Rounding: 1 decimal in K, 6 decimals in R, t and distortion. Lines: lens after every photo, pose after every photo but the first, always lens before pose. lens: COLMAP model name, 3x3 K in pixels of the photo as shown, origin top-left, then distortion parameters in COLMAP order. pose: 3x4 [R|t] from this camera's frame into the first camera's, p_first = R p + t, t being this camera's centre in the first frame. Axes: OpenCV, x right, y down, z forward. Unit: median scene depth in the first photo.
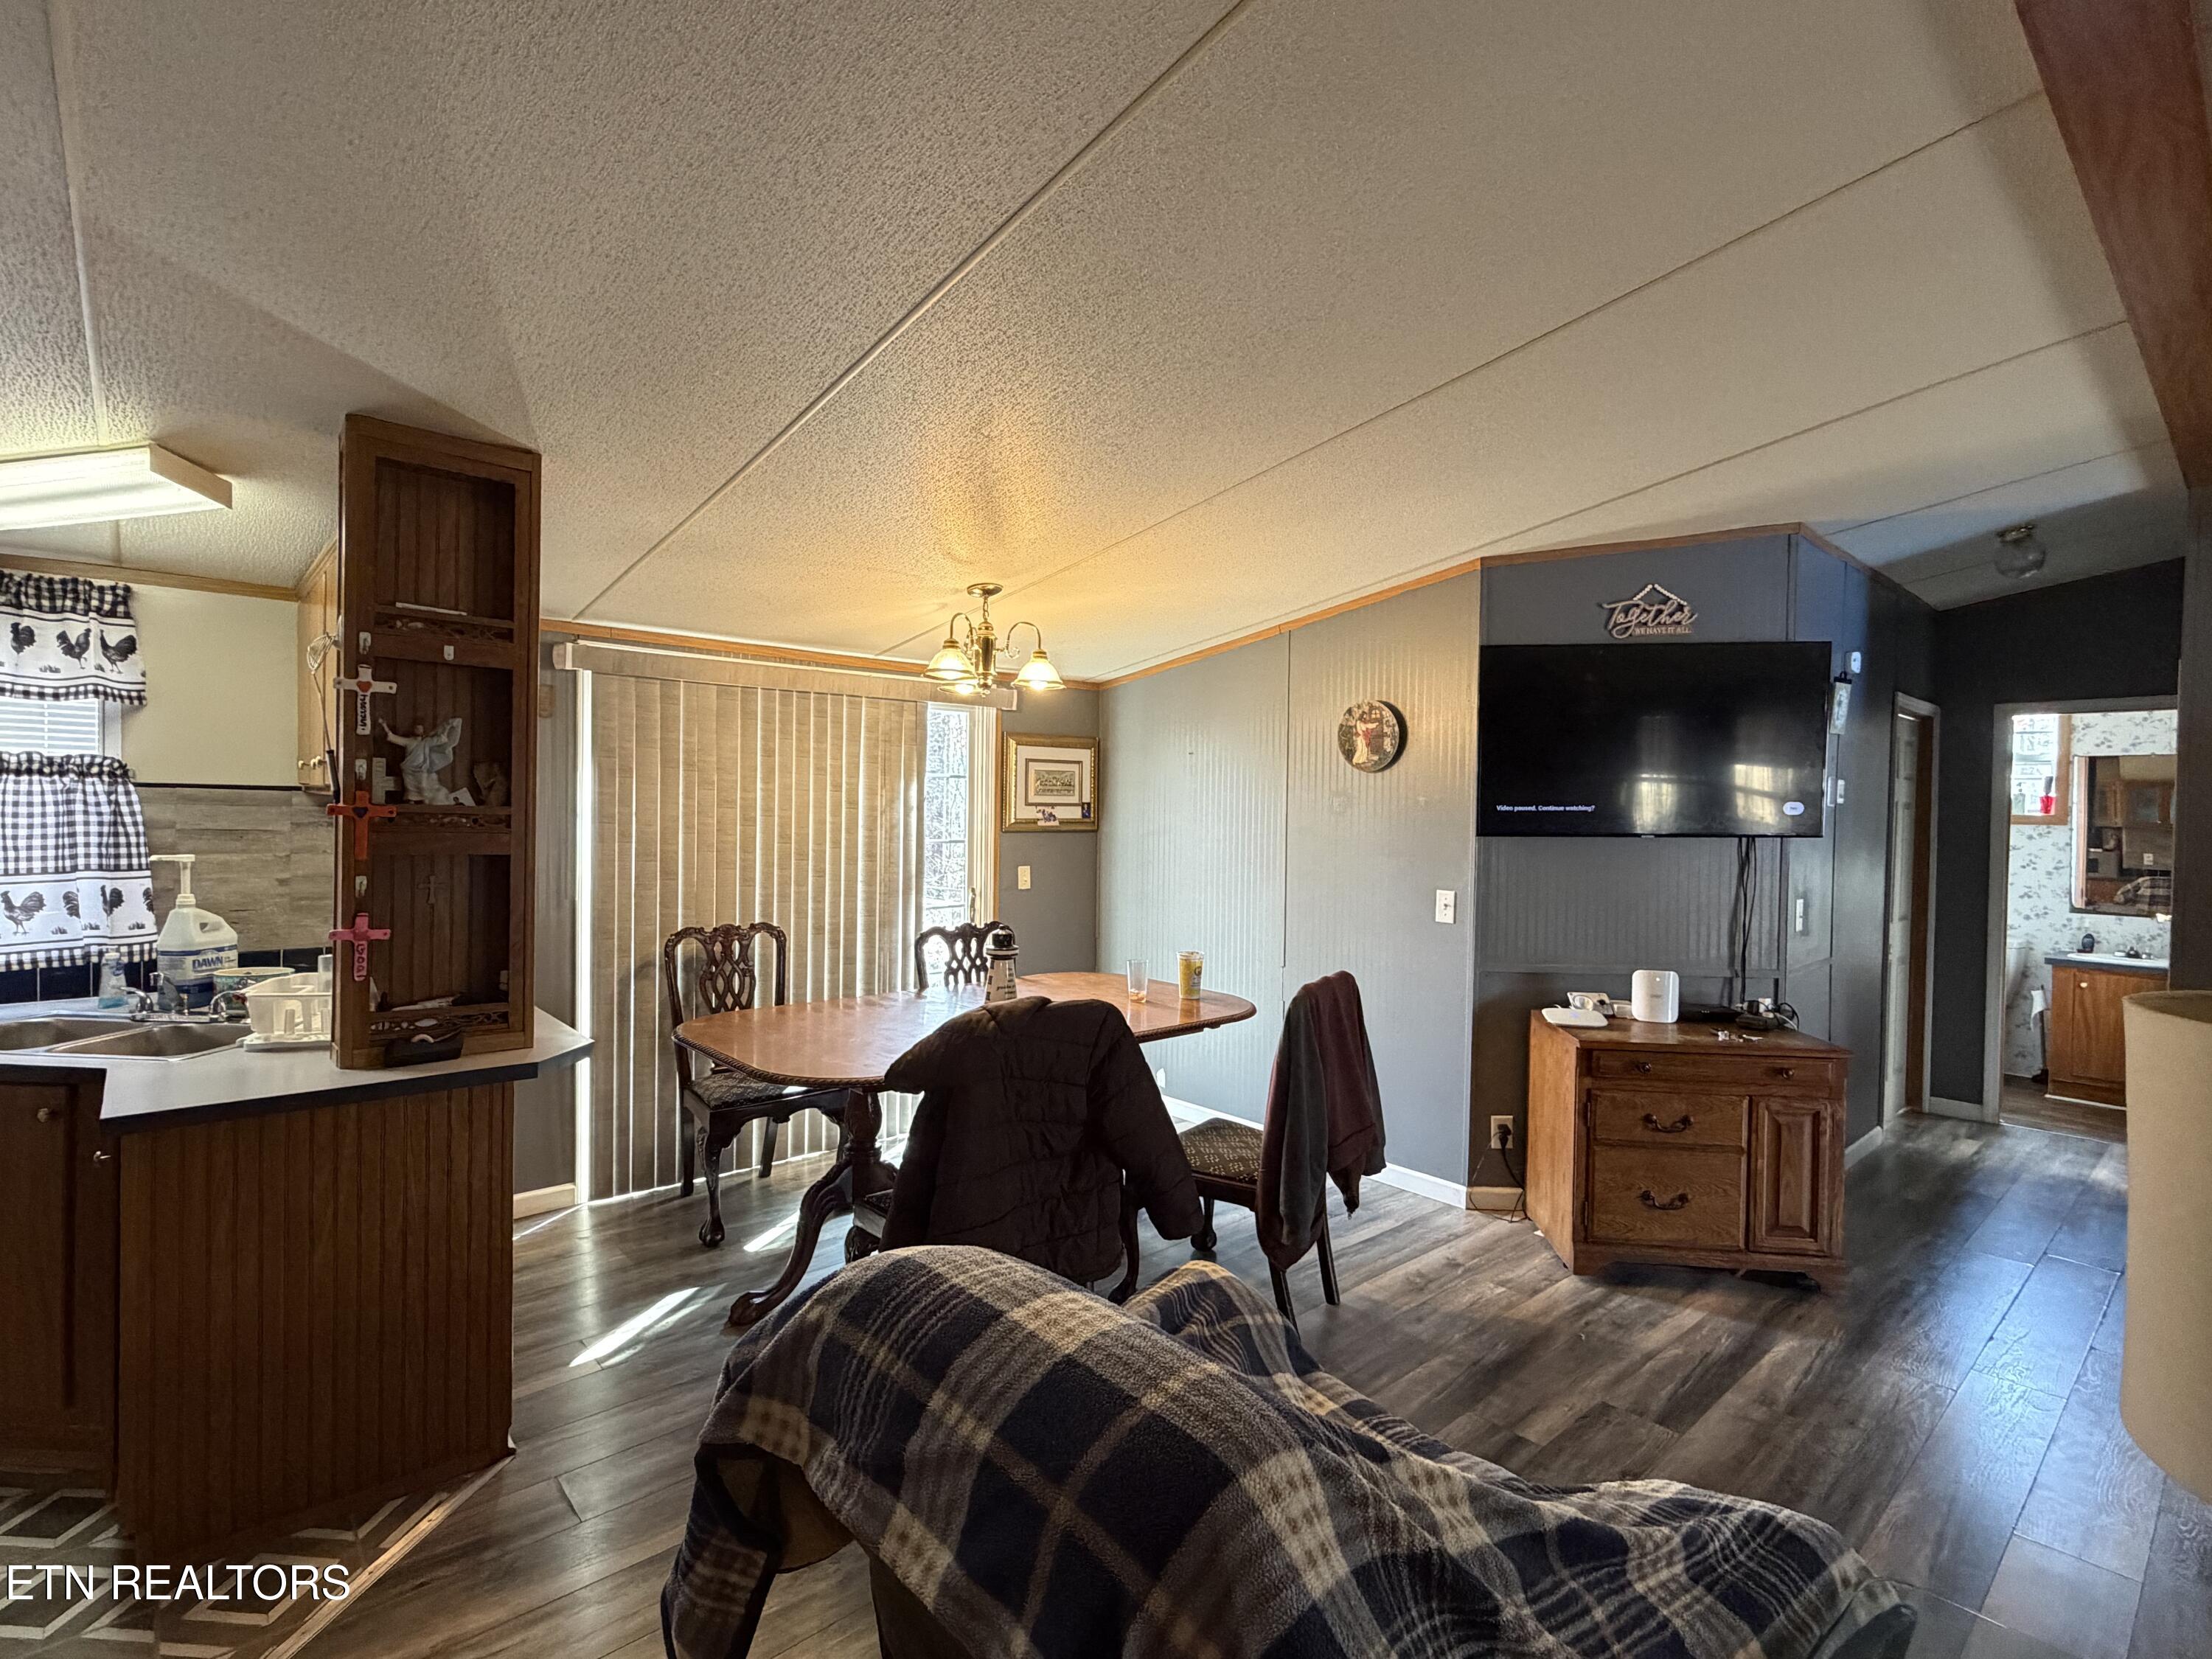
lens RADIAL K [[1066.9, 0, 1101.1], [0, 1066.9, 828.5], [0, 0, 1]] dist [0.000659, -0.000996]
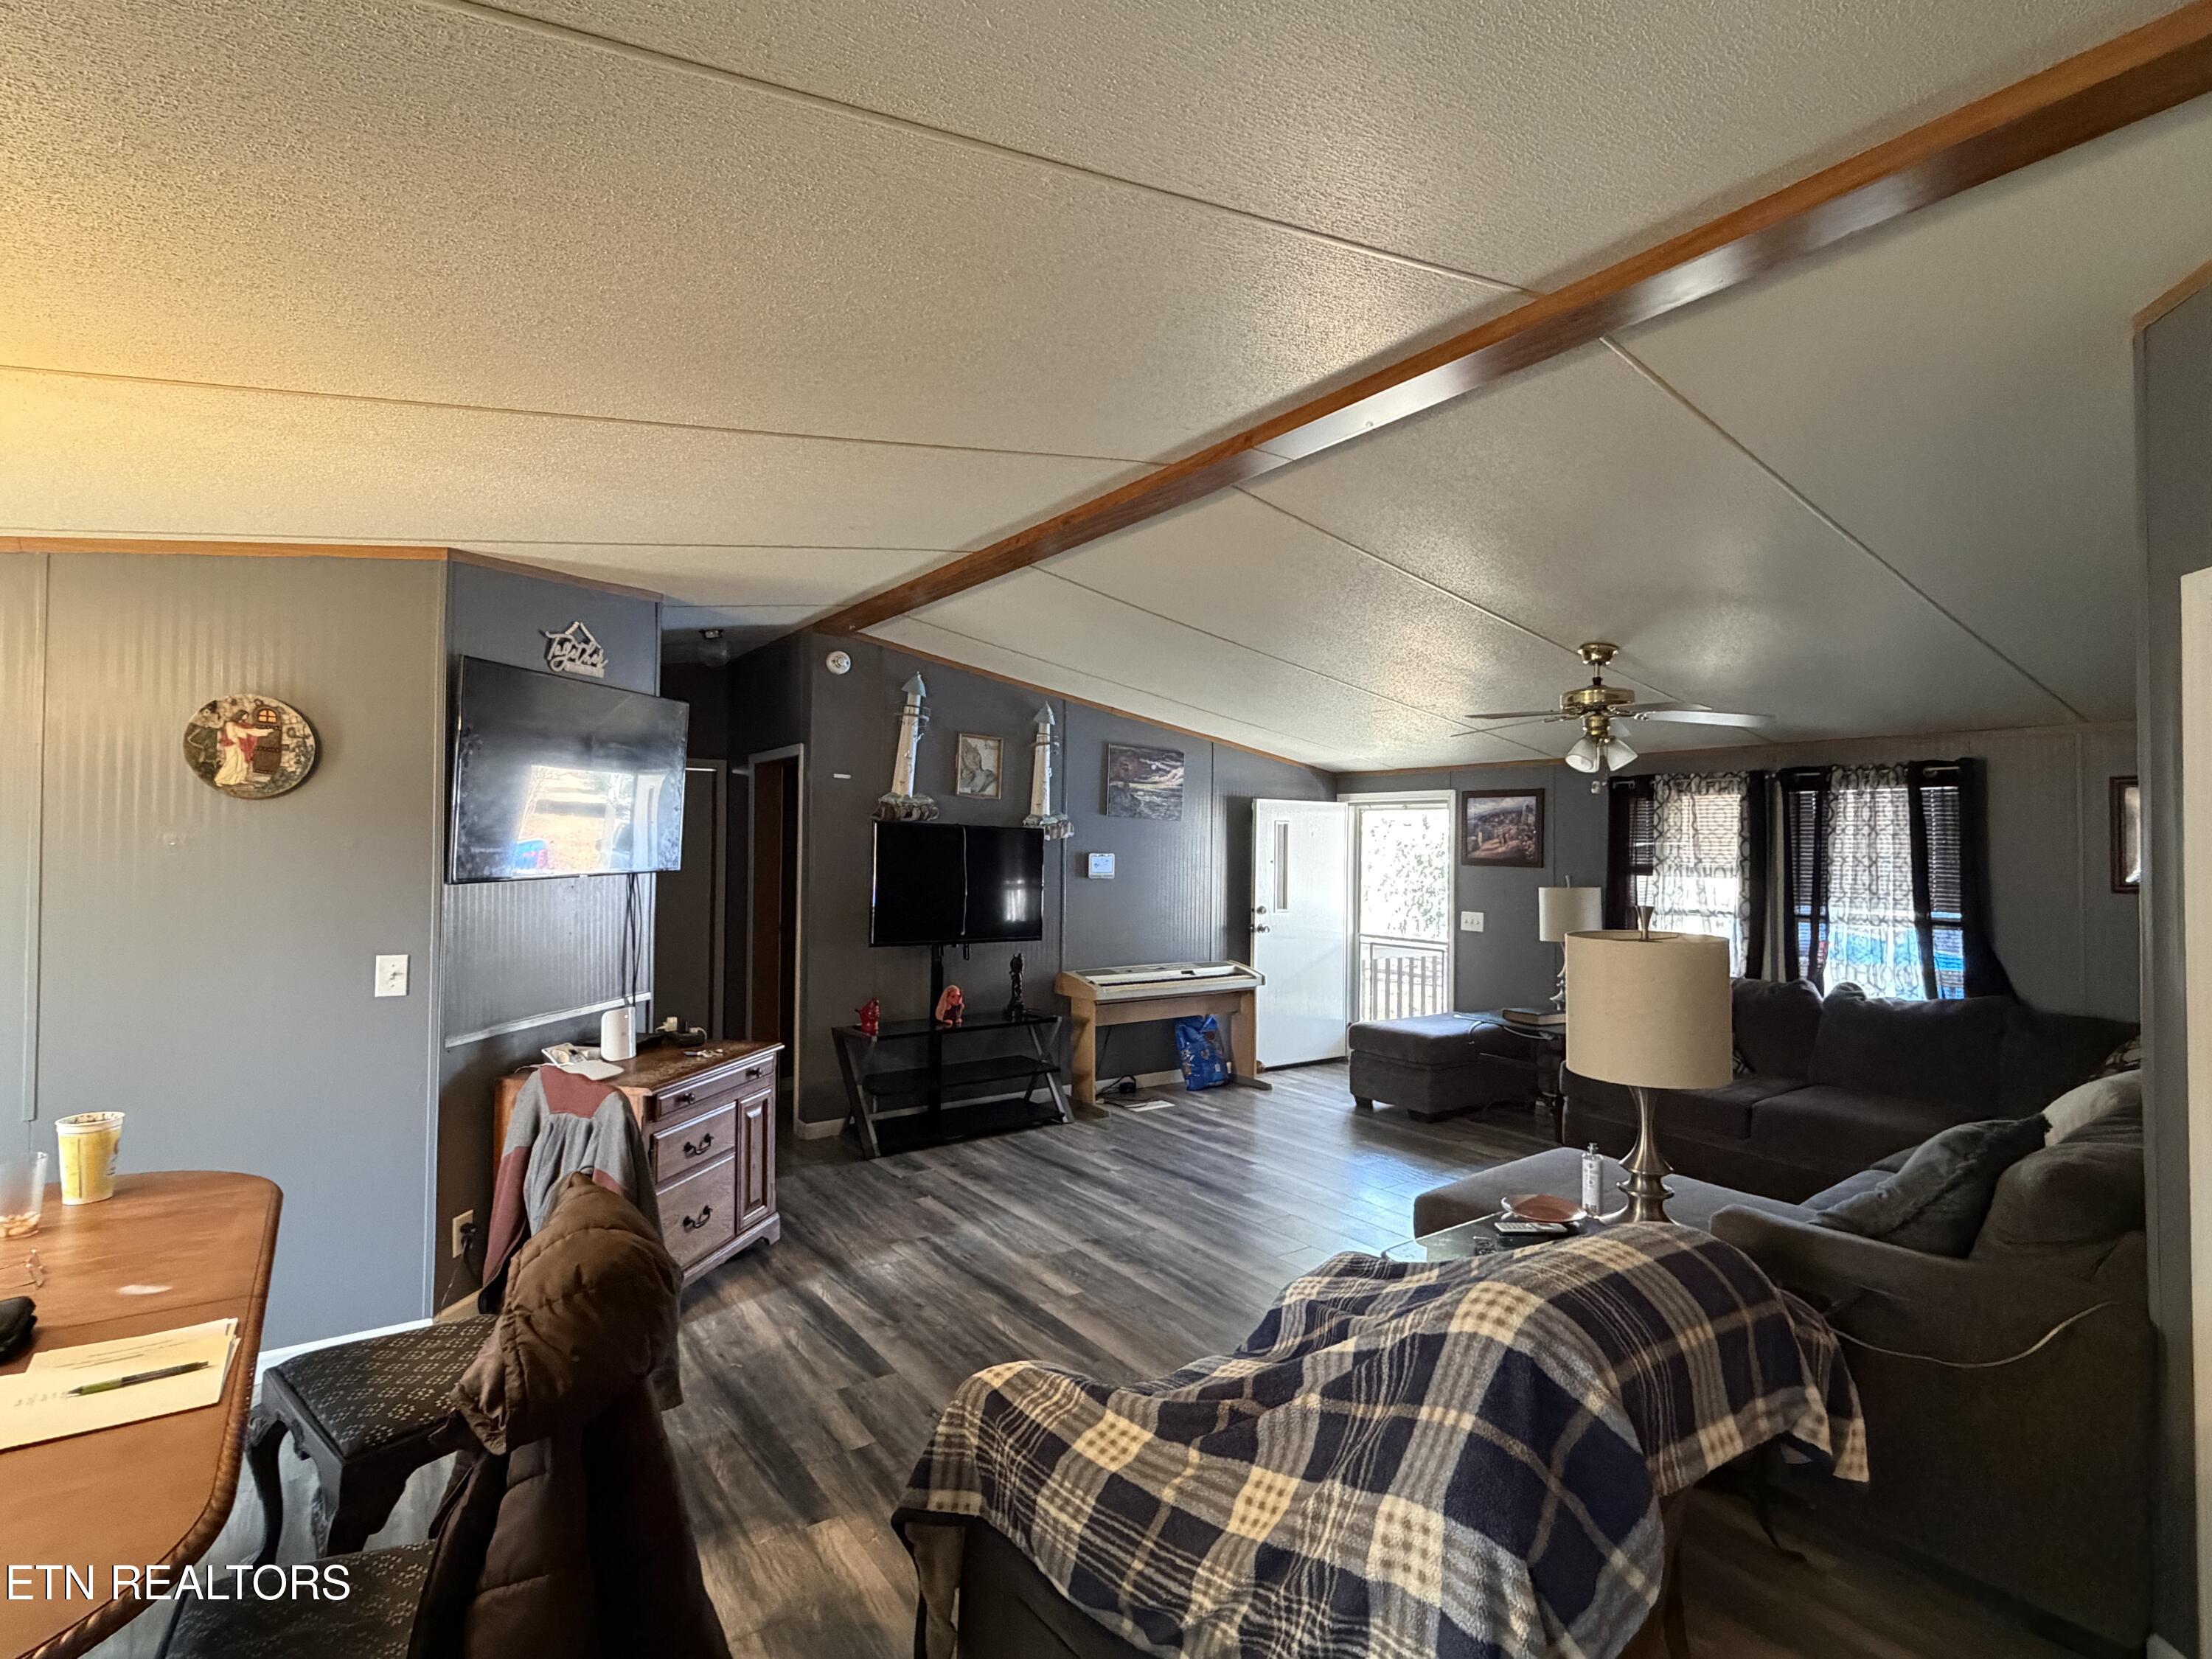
lens RADIAL K [[1066.9, 0, 1089.4], [0, 1066.9, 830.0], [0, 0, 1]] dist [0.000659, -0.000996]
pose [[0.107427, 0.002260, 0.994210, -0.410187], [0.008168, 0.999962, -0.003155, -0.027756], [-0.994179, 0.008459, 0.107404, 0.414032]]
